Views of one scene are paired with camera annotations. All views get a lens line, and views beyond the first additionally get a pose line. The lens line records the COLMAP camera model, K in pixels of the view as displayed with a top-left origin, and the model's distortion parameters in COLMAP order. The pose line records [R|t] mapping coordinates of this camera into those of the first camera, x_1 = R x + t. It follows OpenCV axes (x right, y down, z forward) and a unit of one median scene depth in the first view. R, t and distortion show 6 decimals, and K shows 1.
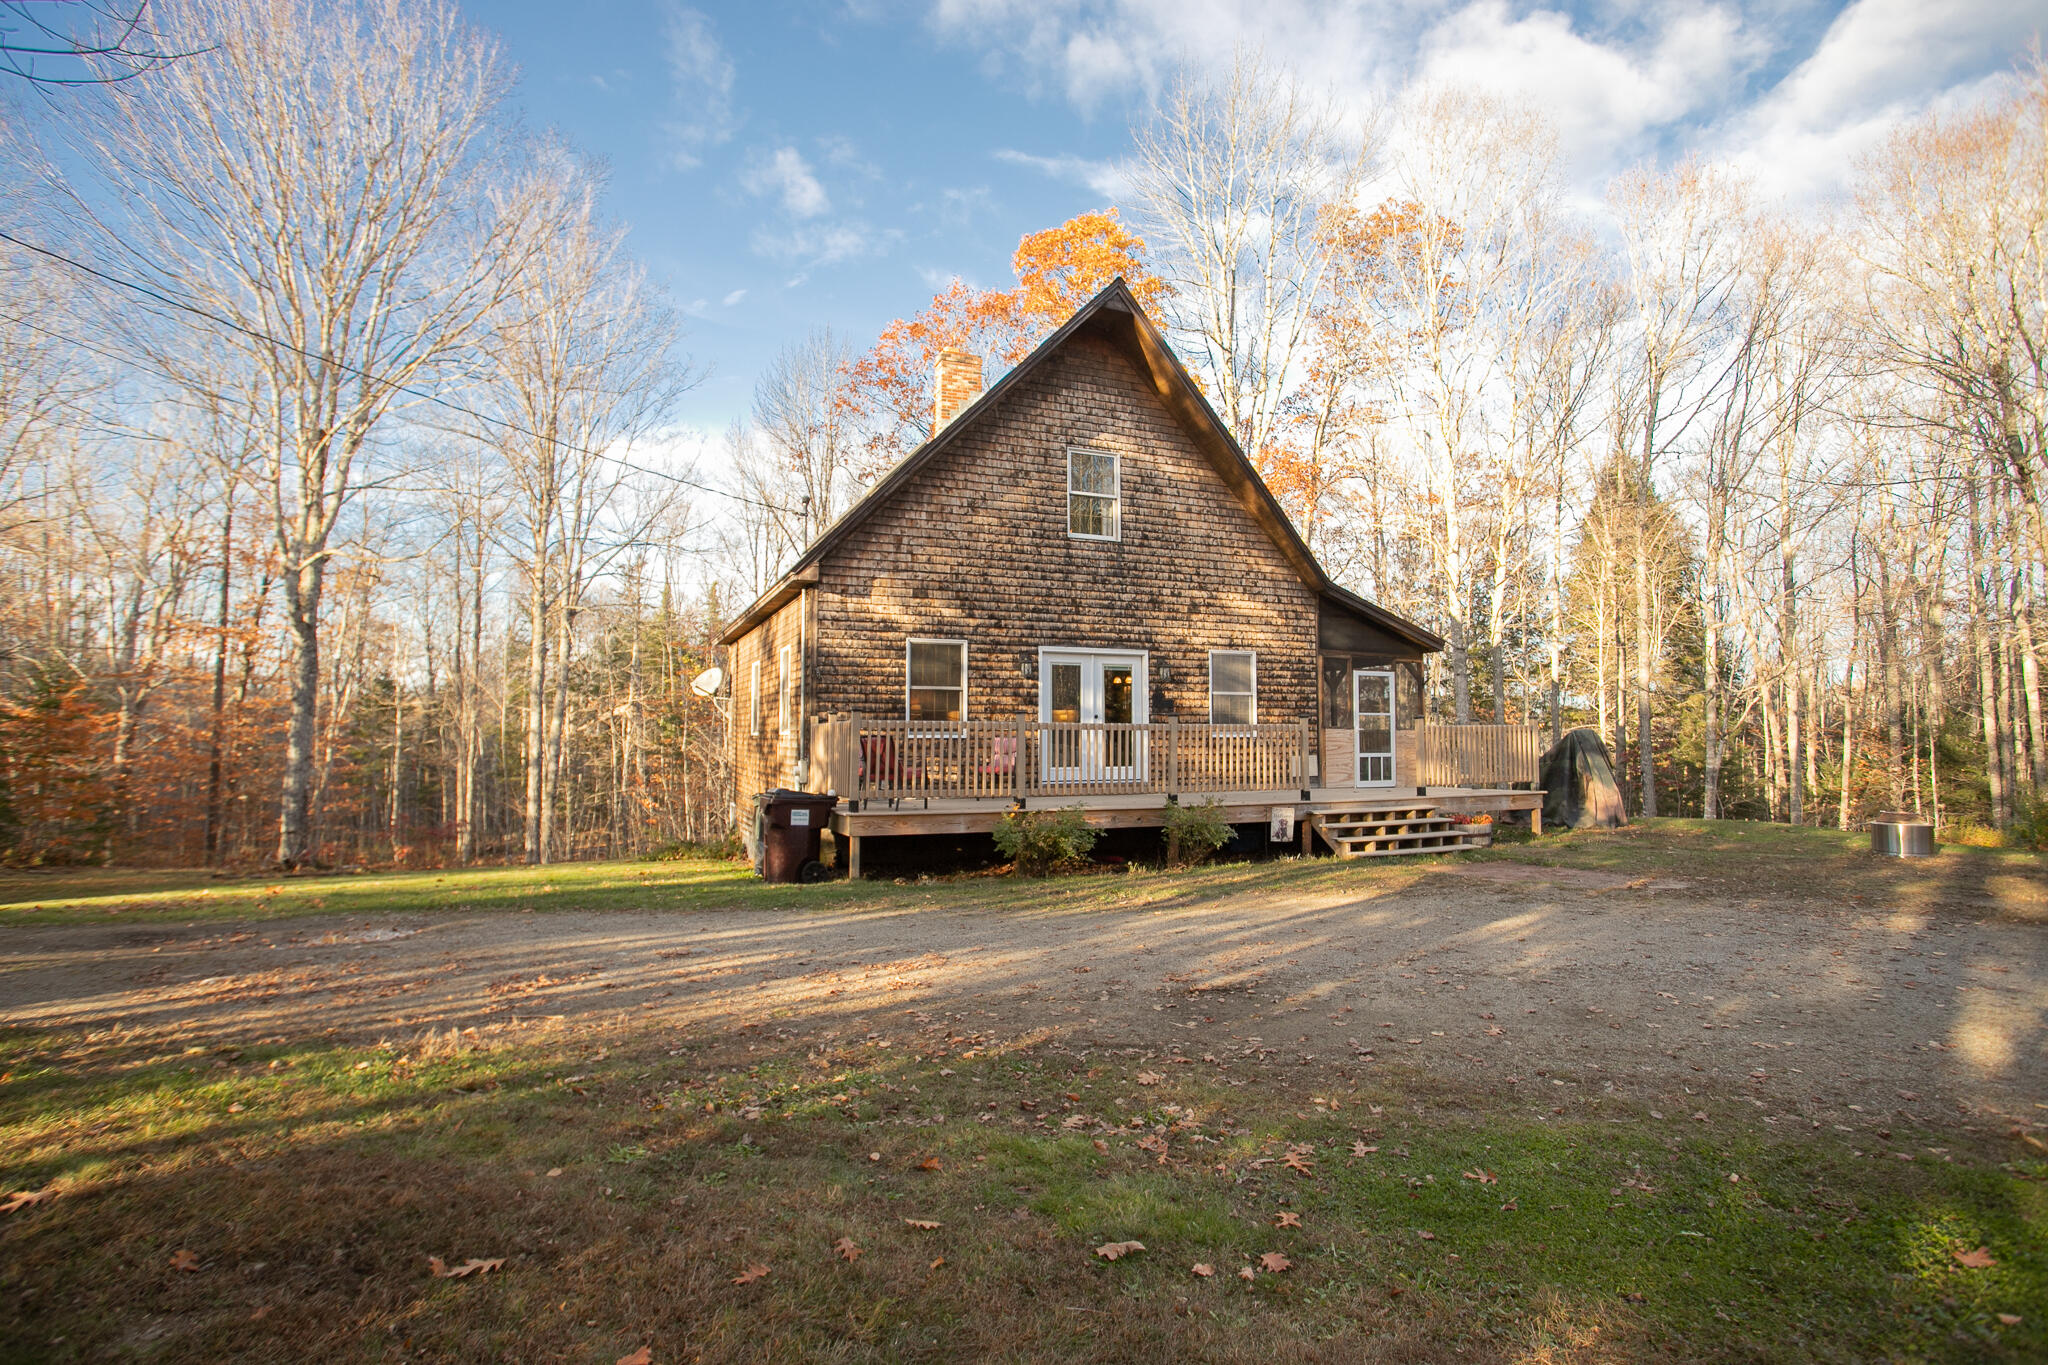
lens RADIAL K [[1006.8, 0, 1064.6], [0, 1006.8, 682.0], [0, 0, 1]] dist [-0.095299, 0.034091]
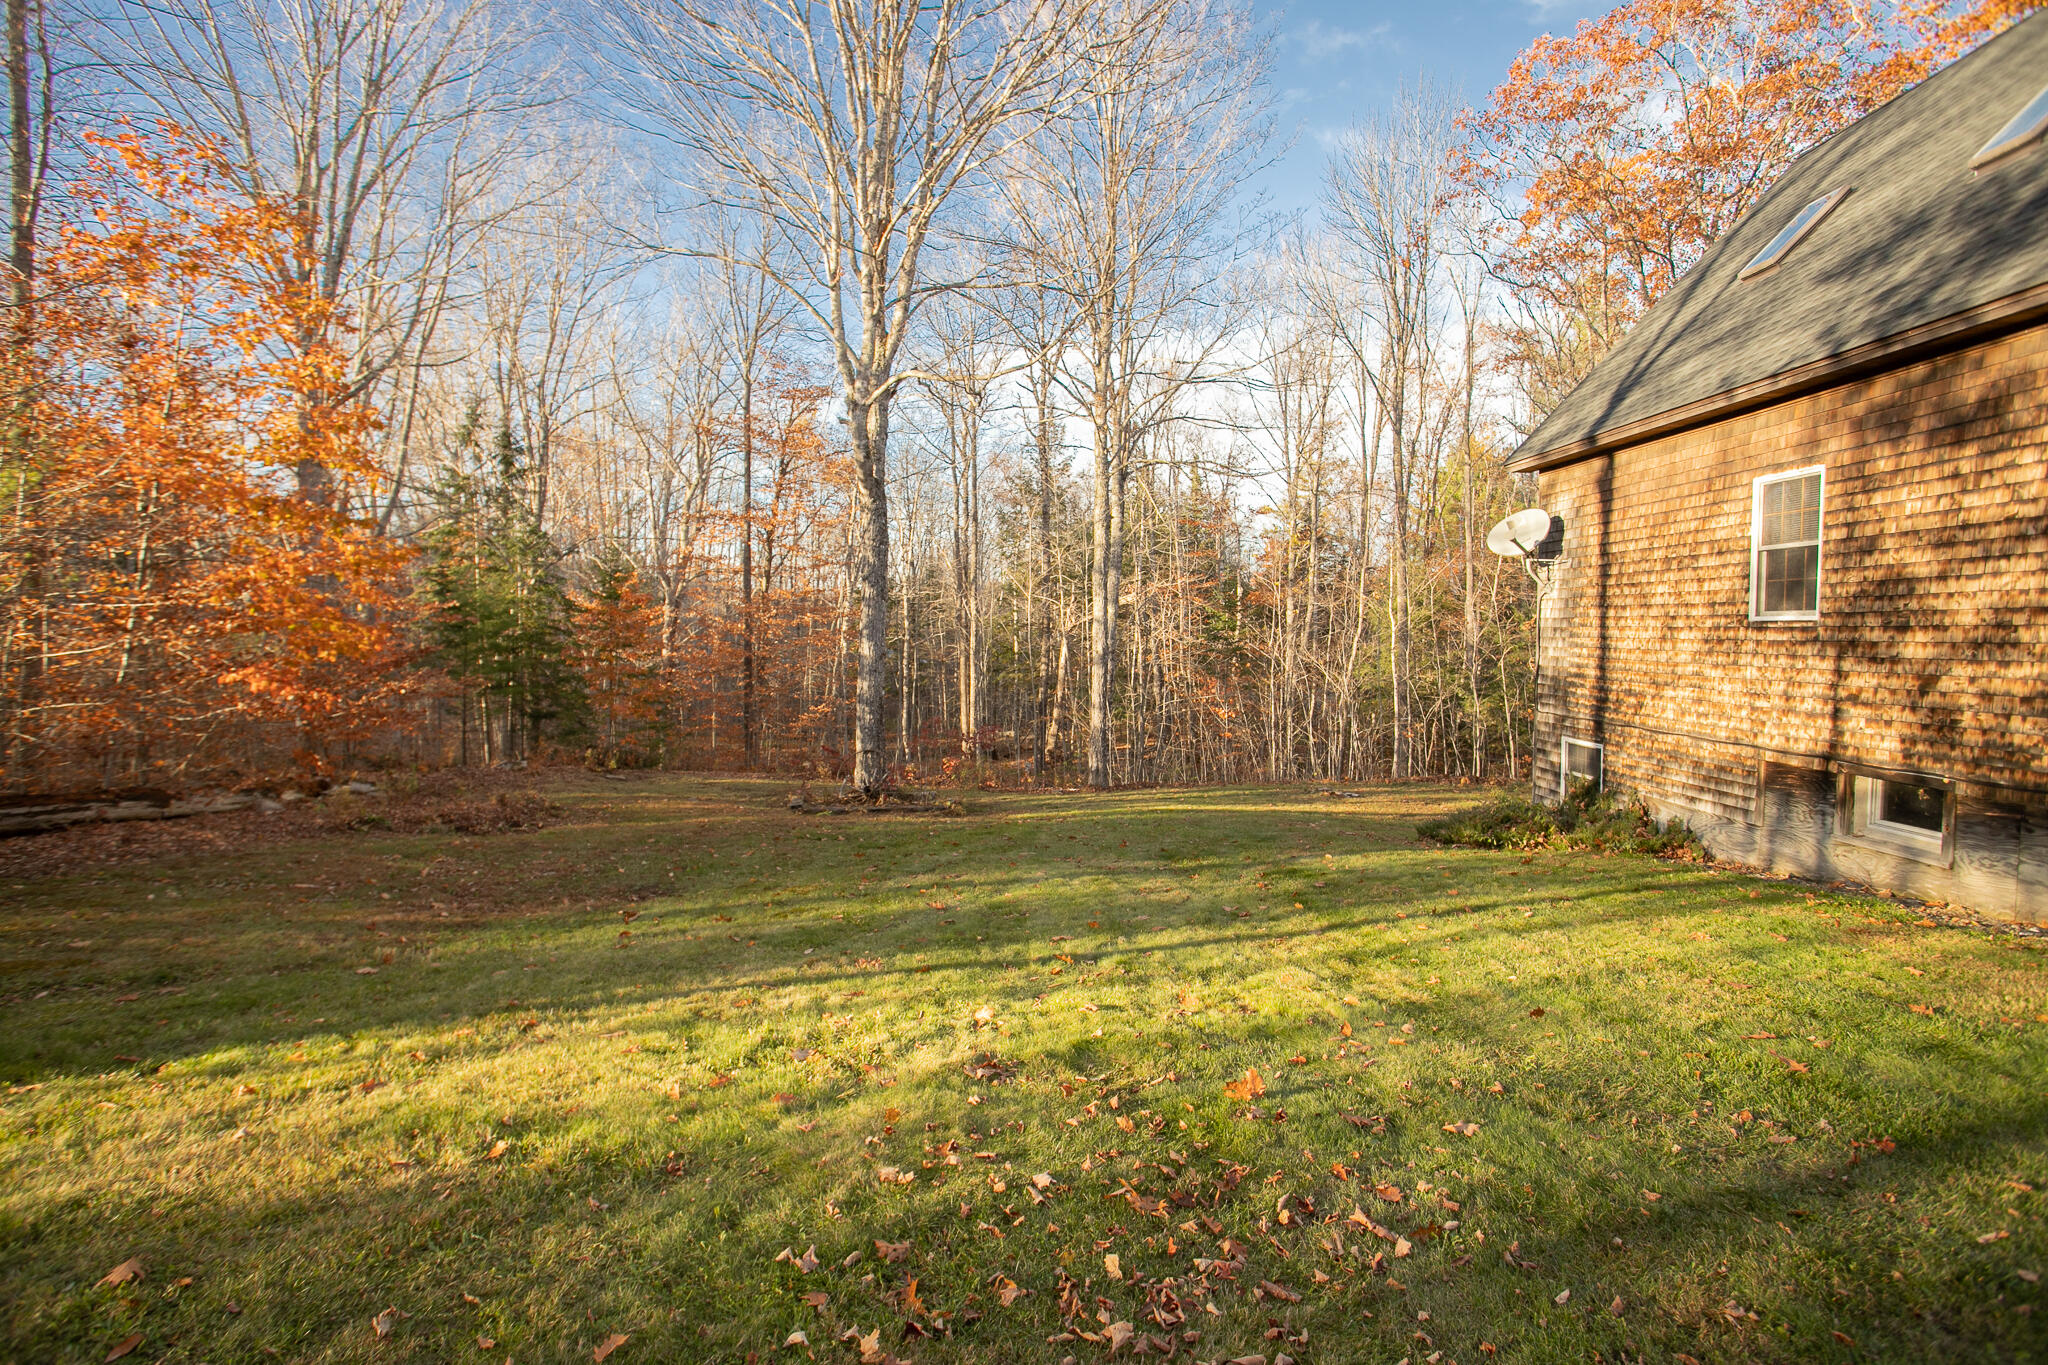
lens RADIAL K [[998.9, 0, 1018.3], [0, 998.9, 675.5], [0, 0, 1]] dist [-0.075592, 0.034968]
pose [[0.910082, 0.021292, -0.413881, -0.350880], [0.019538, 0.995364, 0.094169, 0.022133], [0.413967, -0.093788, 0.905447, 0.314339]]
